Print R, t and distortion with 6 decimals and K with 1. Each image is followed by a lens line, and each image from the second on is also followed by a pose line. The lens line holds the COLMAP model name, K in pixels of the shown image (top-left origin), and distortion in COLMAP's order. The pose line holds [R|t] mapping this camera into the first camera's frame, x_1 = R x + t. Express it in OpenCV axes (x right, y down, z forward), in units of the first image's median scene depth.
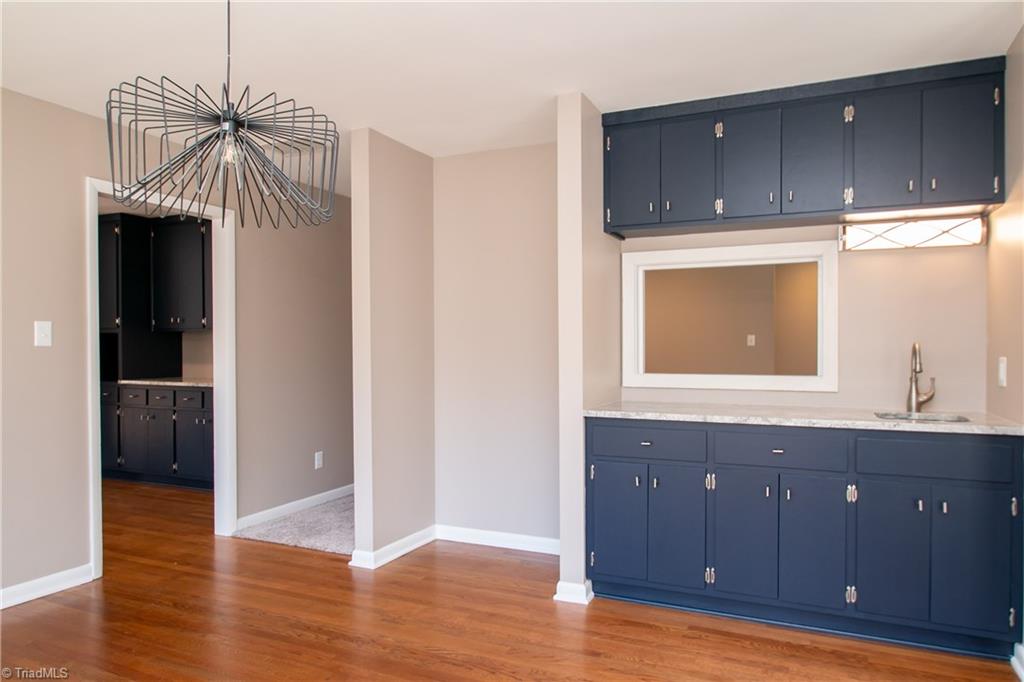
lens RADIAL K [[650.7, 0, 553.5], [0, 650.7, 344.1], [0, 0, 1]] dist [-0.006359, 0.000727]
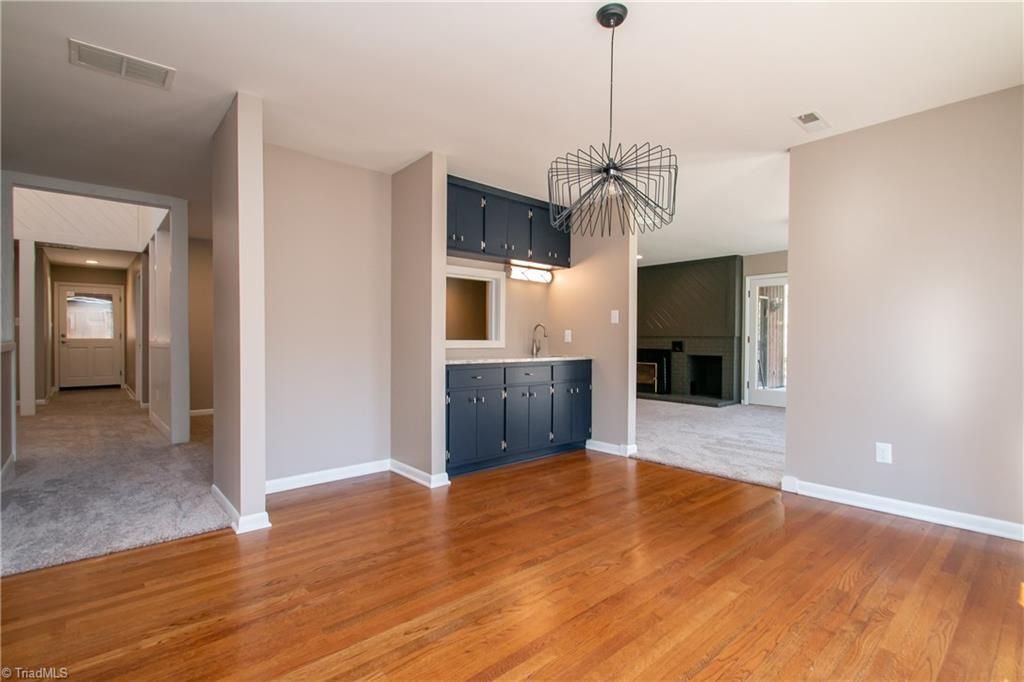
lens RADIAL K [[481.9, 0, 508.9], [0, 481.9, 340.3], [0, 0, 1]] dist [-0.000928, -0.000346]
pose [[0.411205, -0.000437, 0.911543, -0.894649], [-0.018182, 0.999797, 0.008681, 0.038012], [-0.911361, -0.020143, 0.411114, 0.369157]]
